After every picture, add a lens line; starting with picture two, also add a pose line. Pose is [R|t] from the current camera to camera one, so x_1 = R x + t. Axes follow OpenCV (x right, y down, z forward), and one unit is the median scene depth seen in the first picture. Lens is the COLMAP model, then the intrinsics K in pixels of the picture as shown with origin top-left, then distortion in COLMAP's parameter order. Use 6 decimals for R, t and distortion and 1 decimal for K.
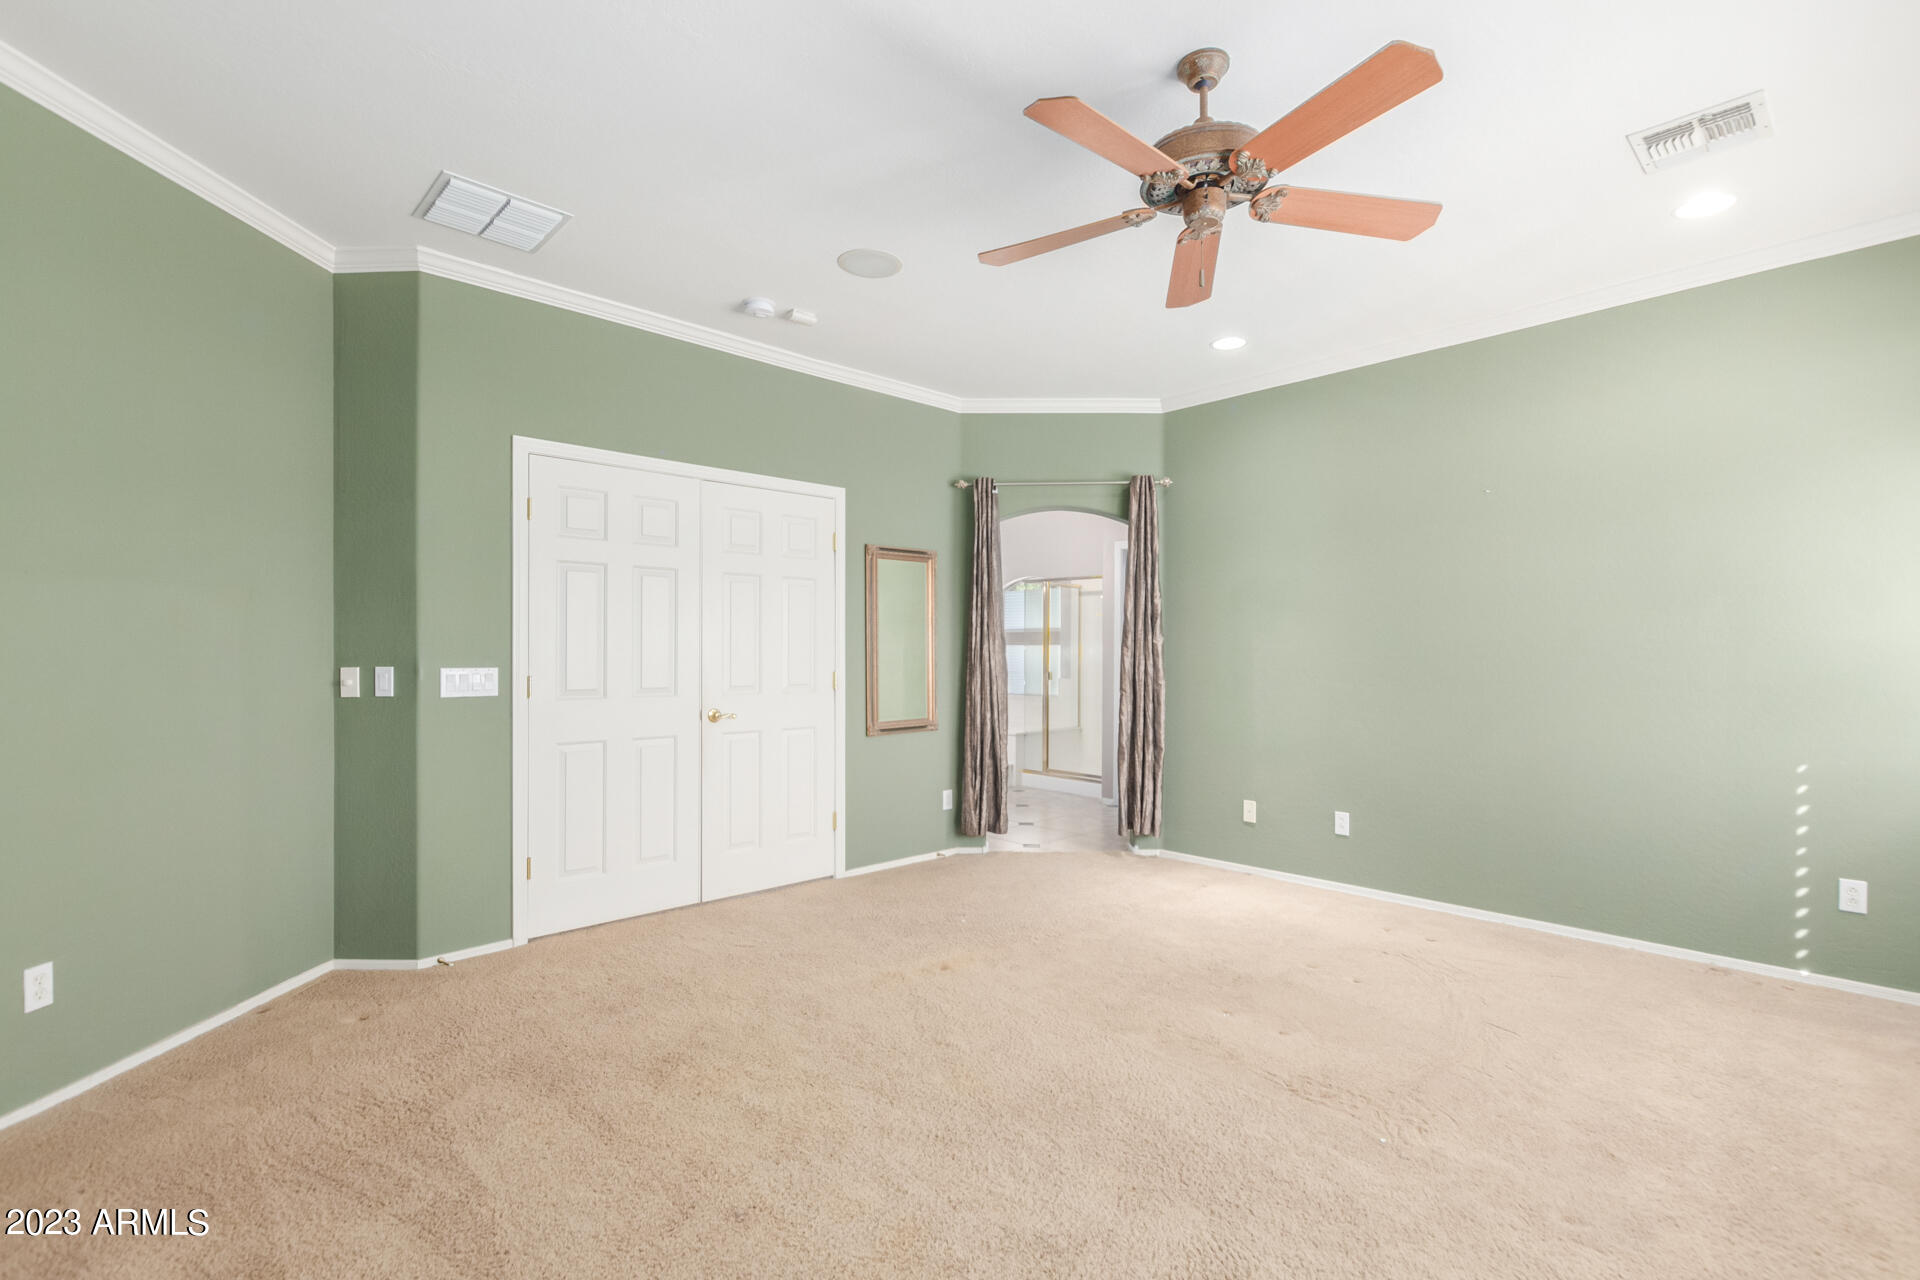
lens RADIAL K [[863.3, 0, 964.1], [0, 863.3, 649.9], [0, 0, 1]] dist [-0.001416, -0.000607]
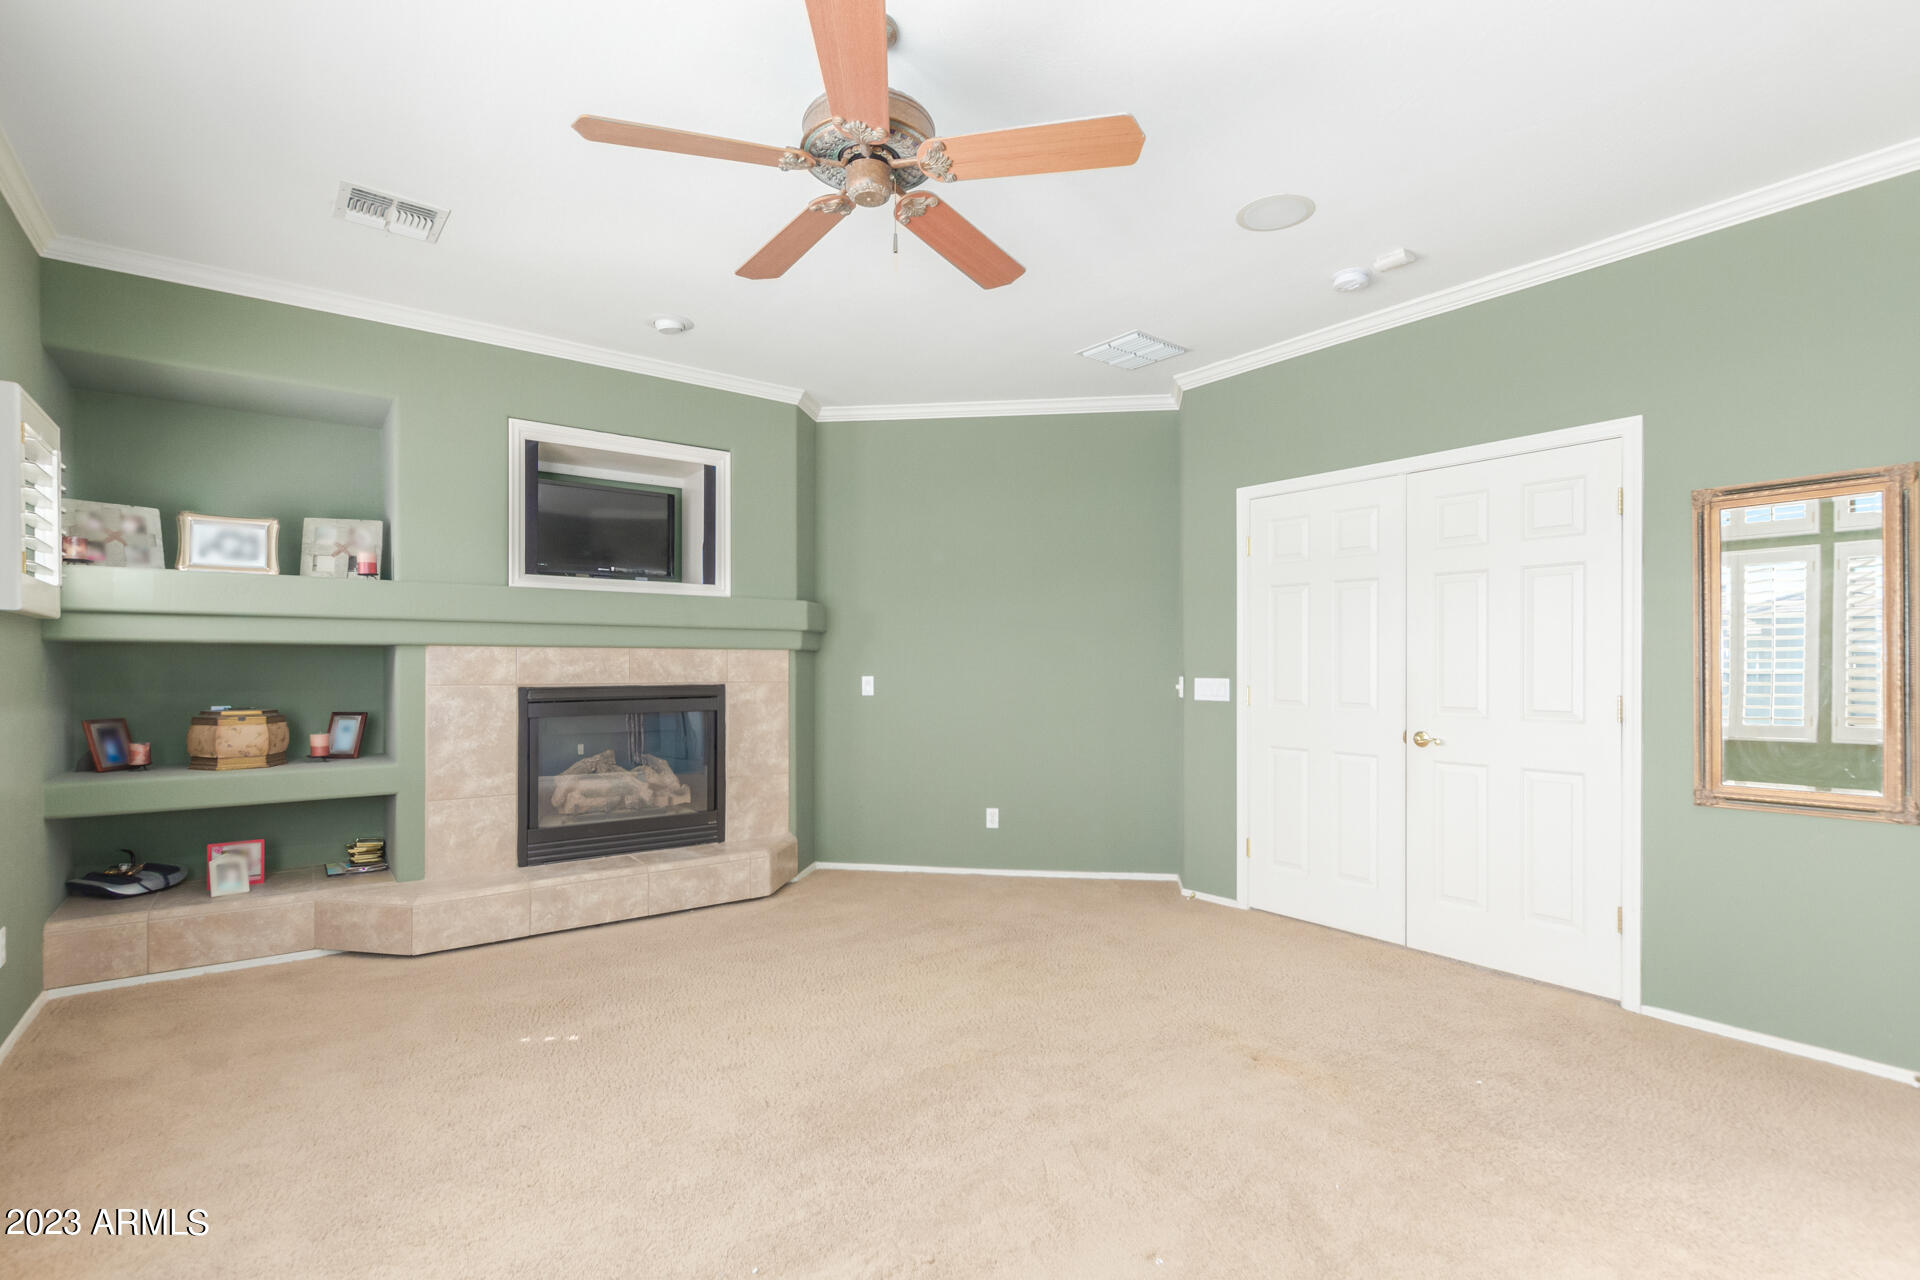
lens RADIAL K [[895.4, 0, 963.6], [0, 895.4, 661.5], [0, 0, 1]] dist [0.002996, 0.000179]
pose [[-0.103833, -0.001502, -0.994594, 0.837433], [0.004075, 0.999990, -0.001935, -0.003650], [0.994586, -0.004254, -0.103826, 0.804116]]
